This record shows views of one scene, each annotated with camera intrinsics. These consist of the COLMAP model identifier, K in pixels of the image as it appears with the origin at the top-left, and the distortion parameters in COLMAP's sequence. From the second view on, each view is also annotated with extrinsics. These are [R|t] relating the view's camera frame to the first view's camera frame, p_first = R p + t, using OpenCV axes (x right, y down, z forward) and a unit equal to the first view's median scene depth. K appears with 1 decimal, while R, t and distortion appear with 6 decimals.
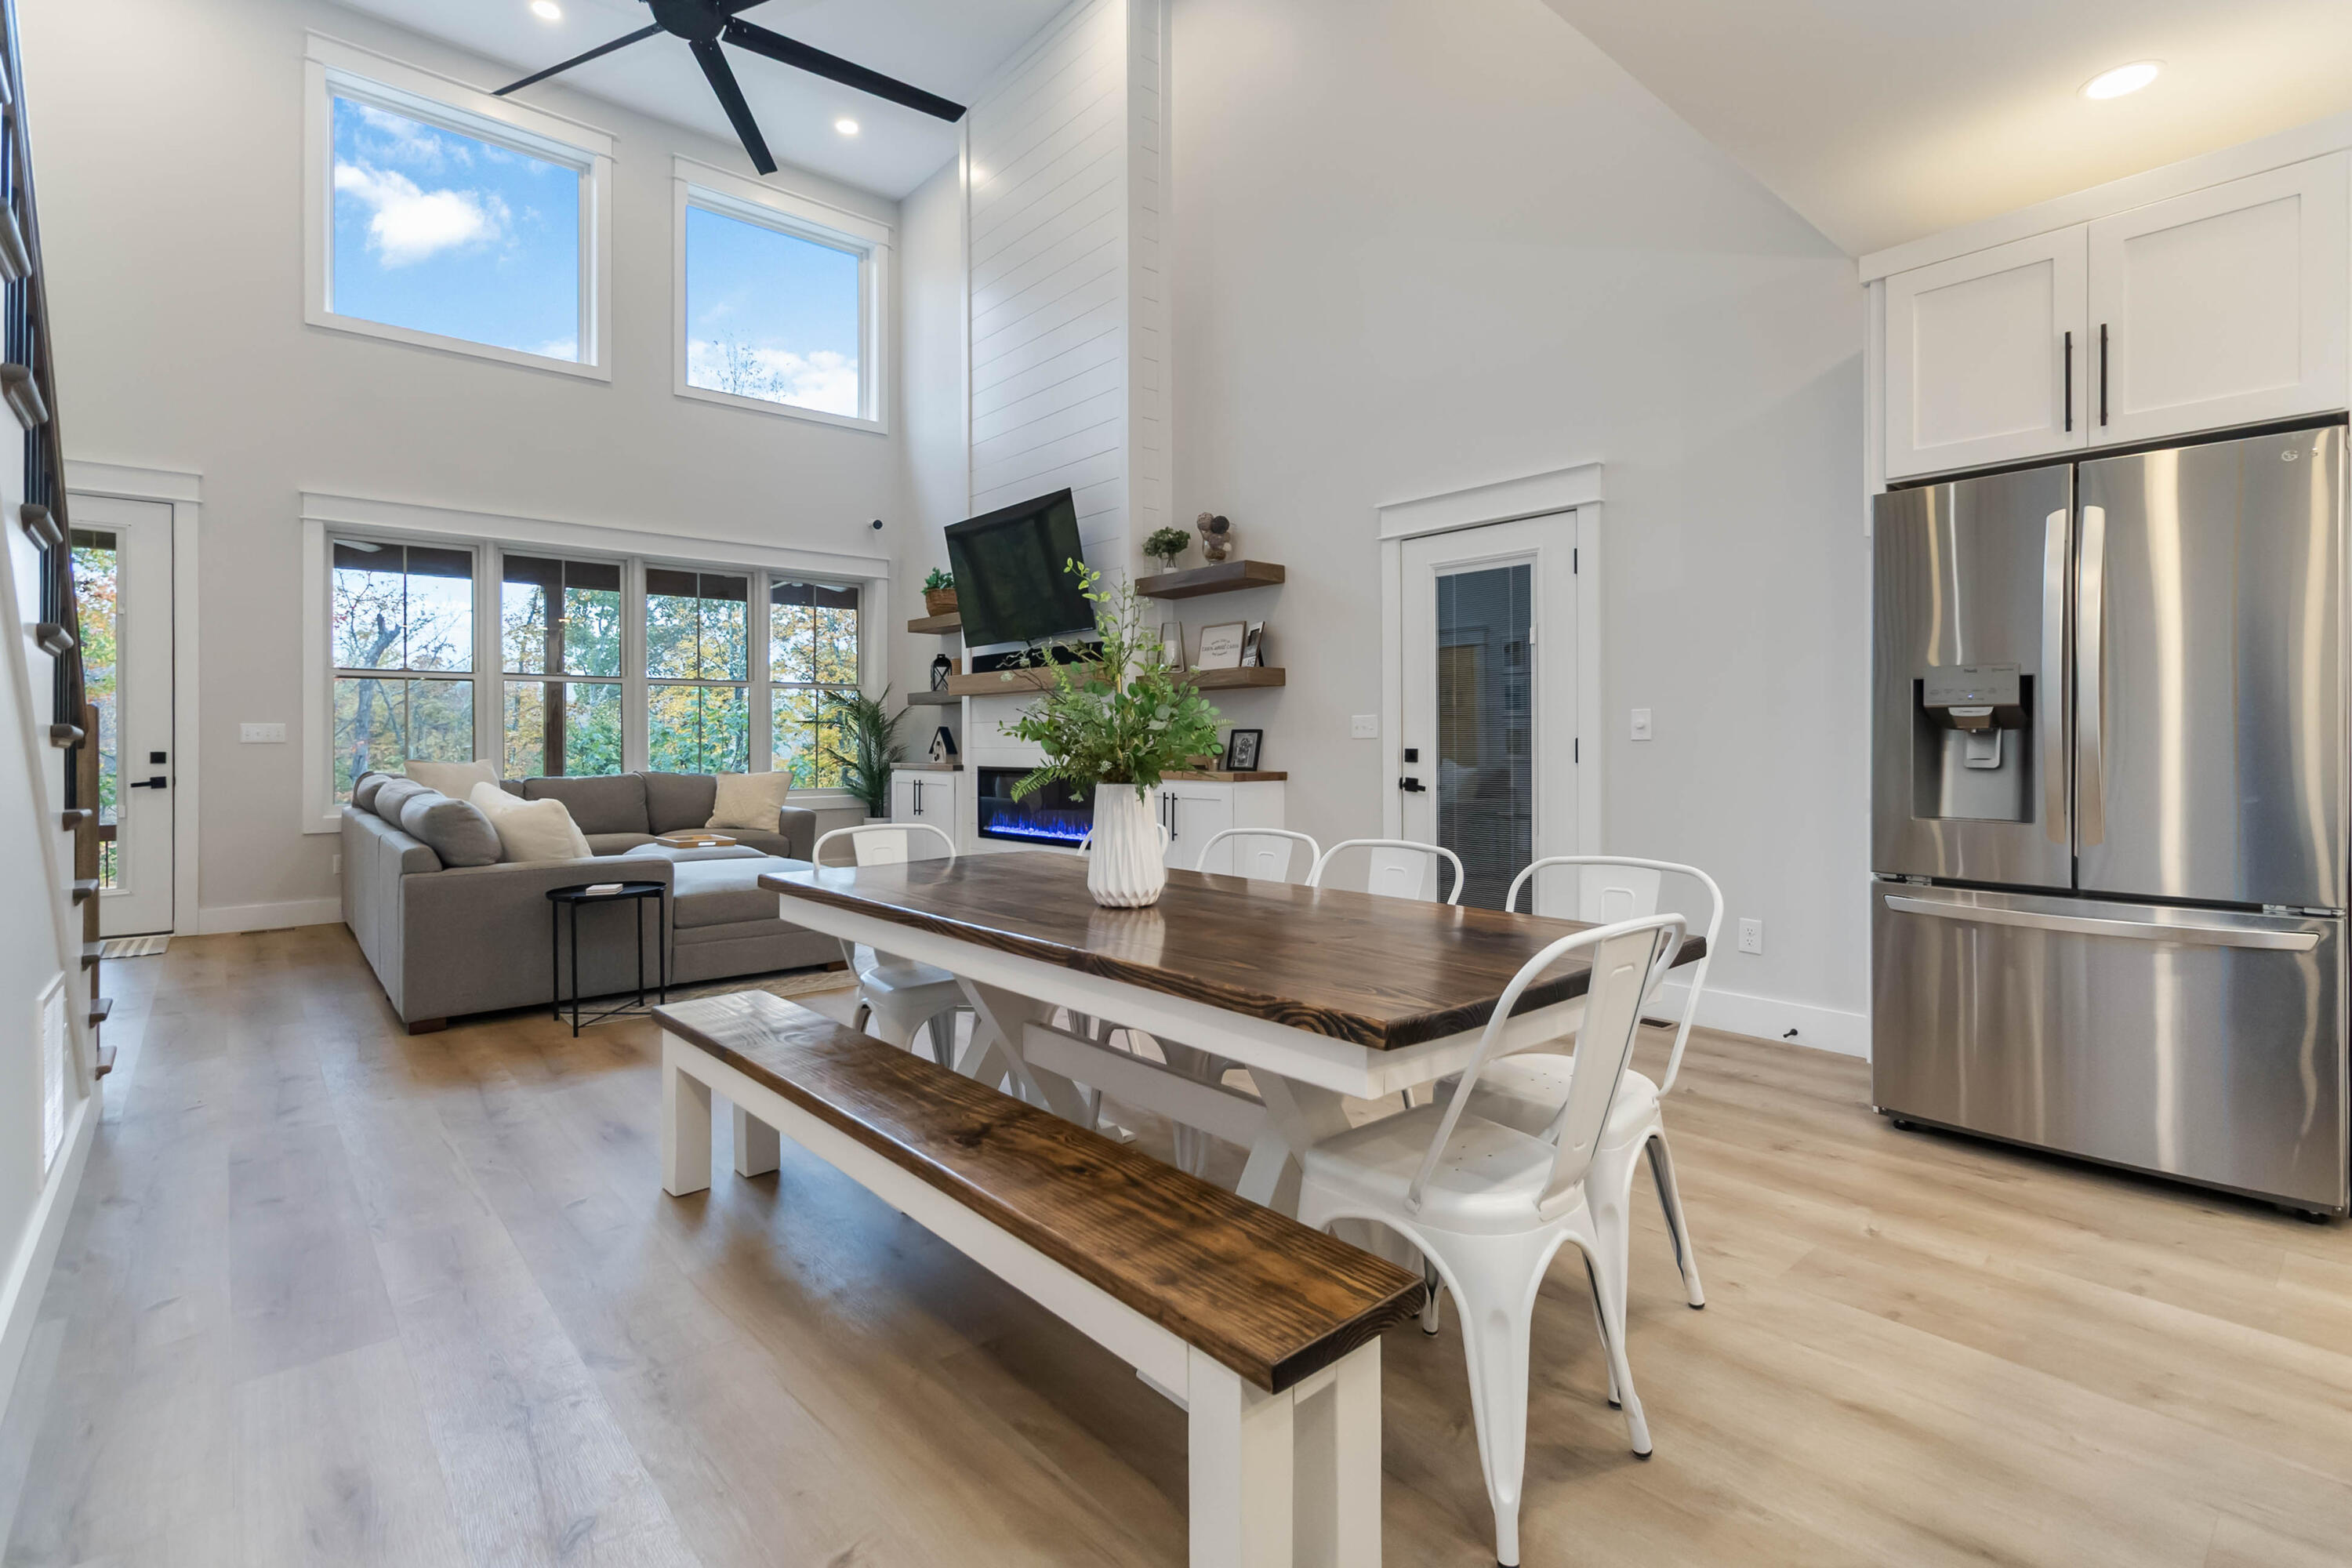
lens RADIAL K [[1097.4, 0, 1188.8], [0, 1097.4, 735.0], [0, 0, 1]] dist [0.004850, -0.000447]
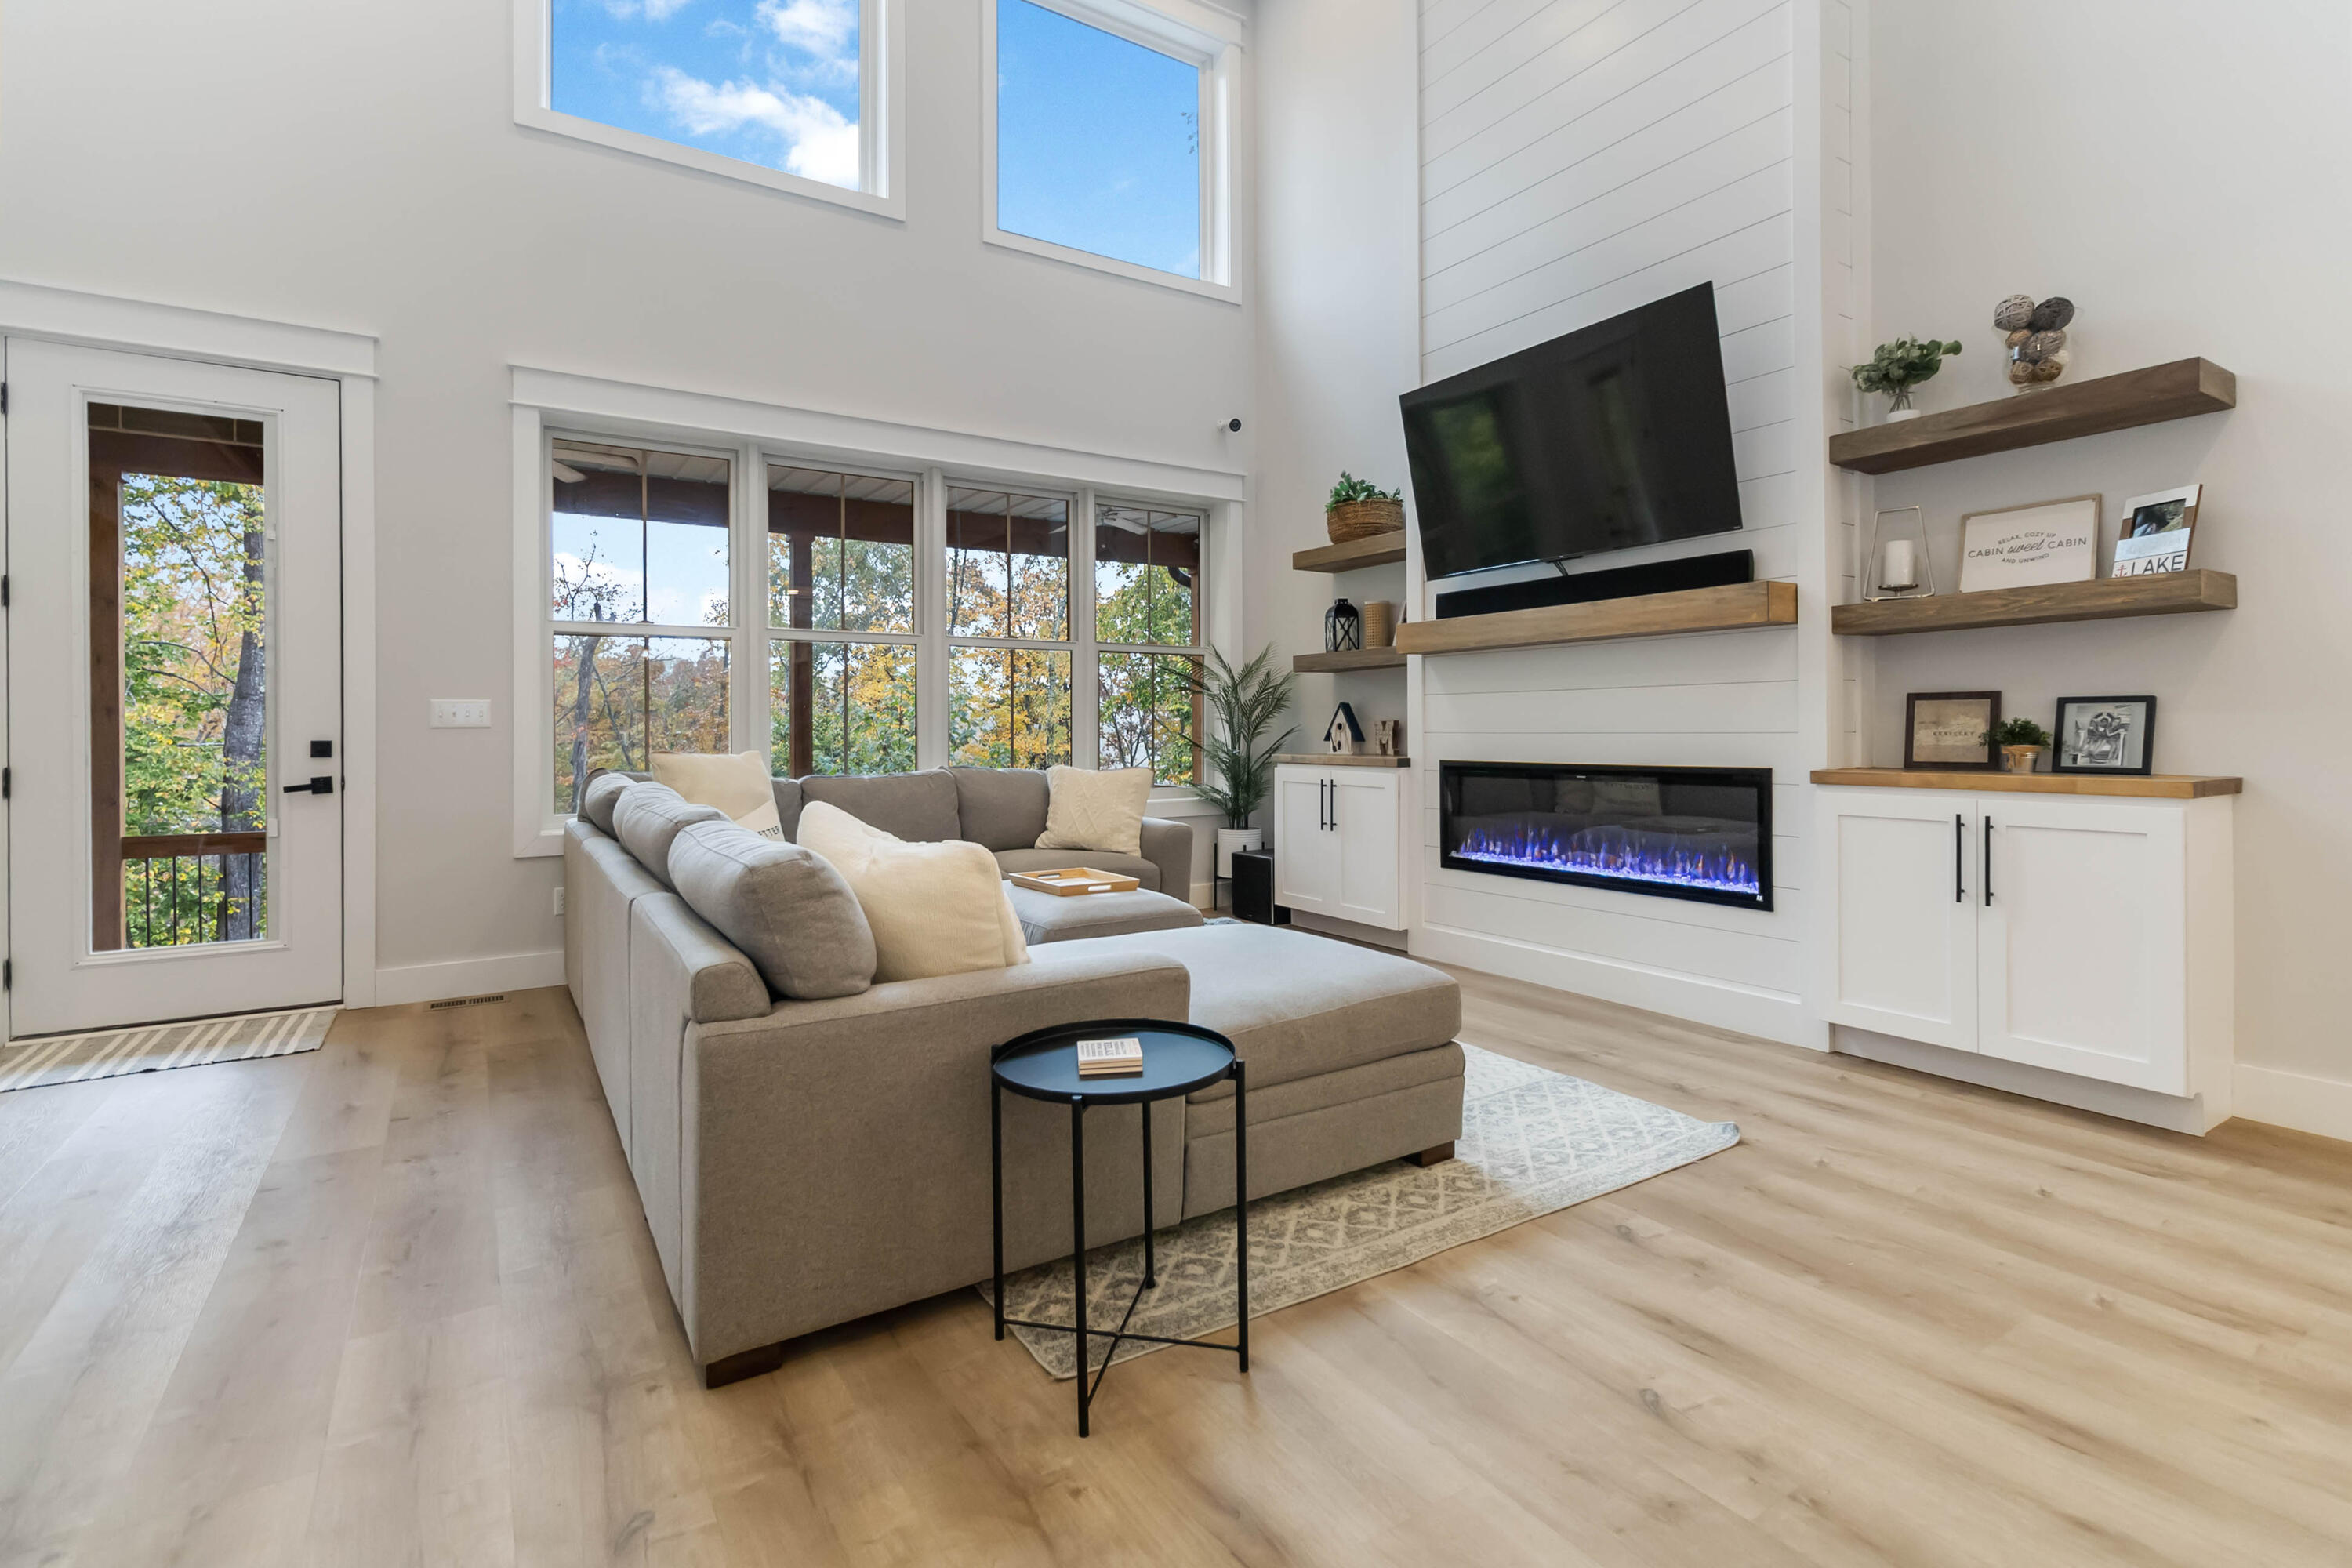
lens RADIAL K [[1097.4, 0, 1187.5], [0, 1097.4, 721.4], [0, 0, 1]] dist [0.004850, -0.000447]
pose [[0.990277, -0.003565, -0.139067, -0.303212], [0.003699, 0.999993, 0.000702, 0.004746], [0.139063, -0.001210, 0.990283, 0.392975]]
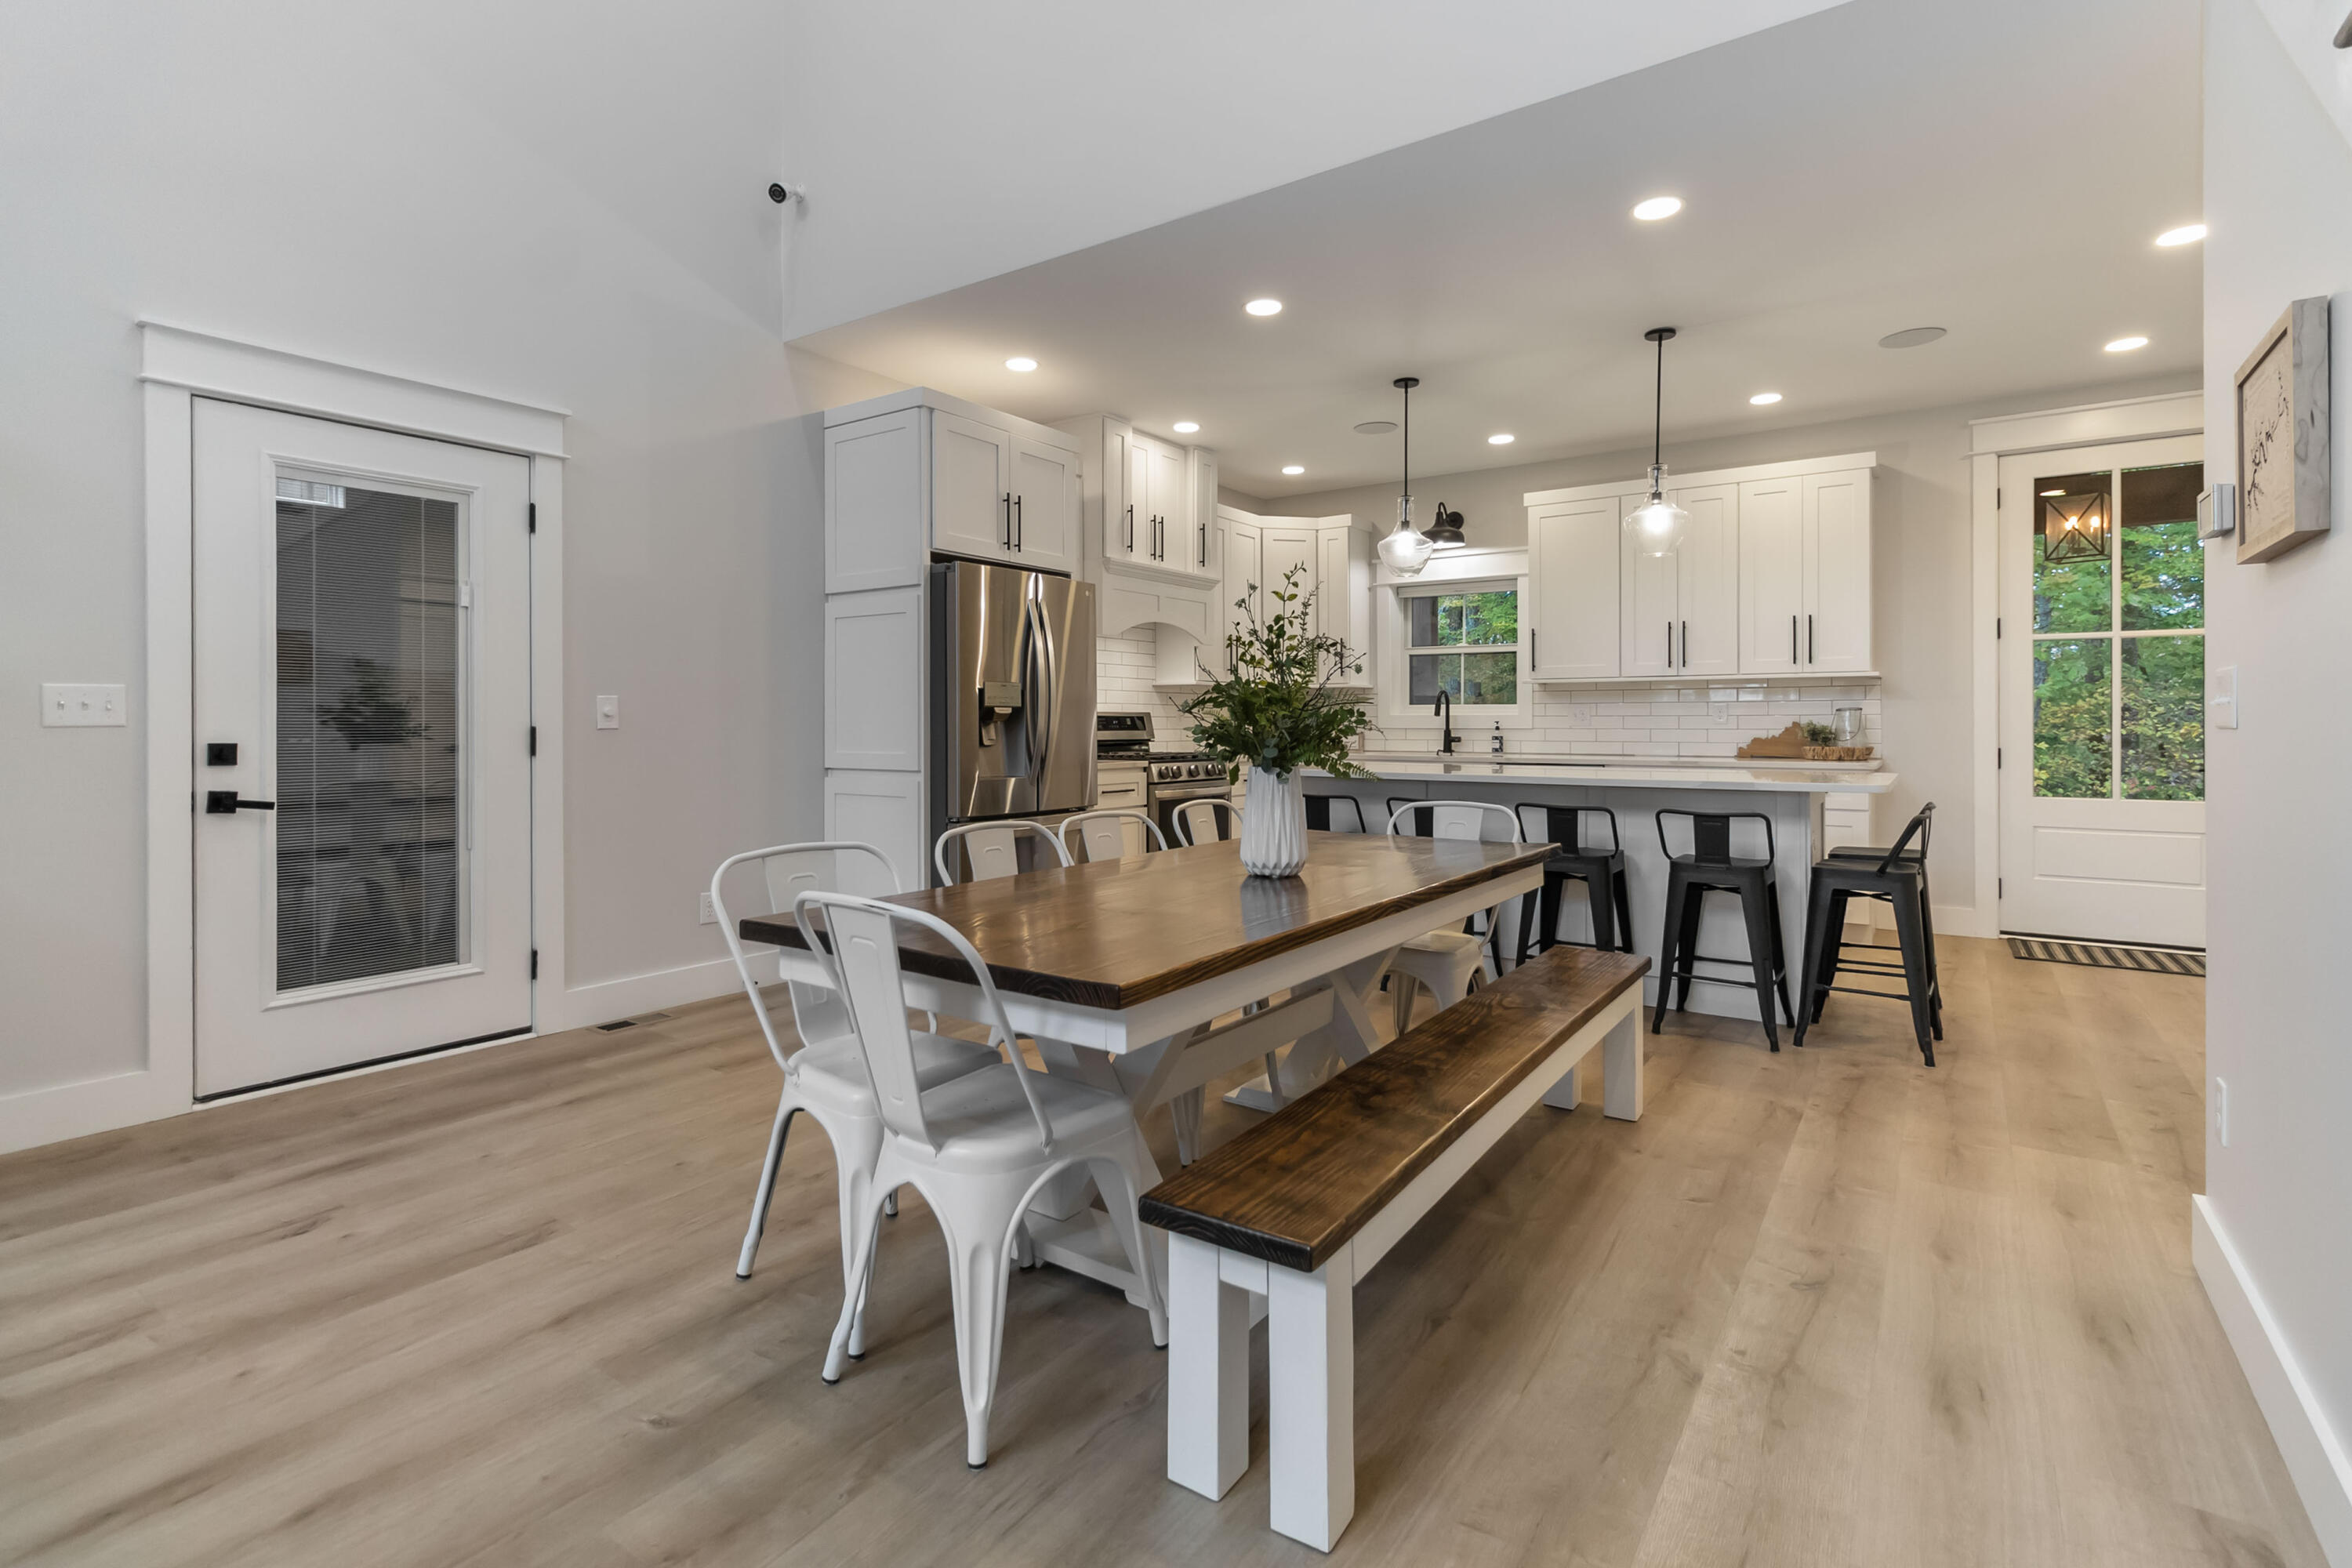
lens RADIAL K [[1097.4, 0, 1171.4], [0, 1097.4, 721.6], [0, 0, 1]] dist [0.004850, -0.000447]
pose [[-0.228745, 0.005346, 0.973472, -0.428394], [-0.002286, 0.999979, -0.006029, 0.002151], [-0.973484, -0.003604, -0.228728, 0.519354]]
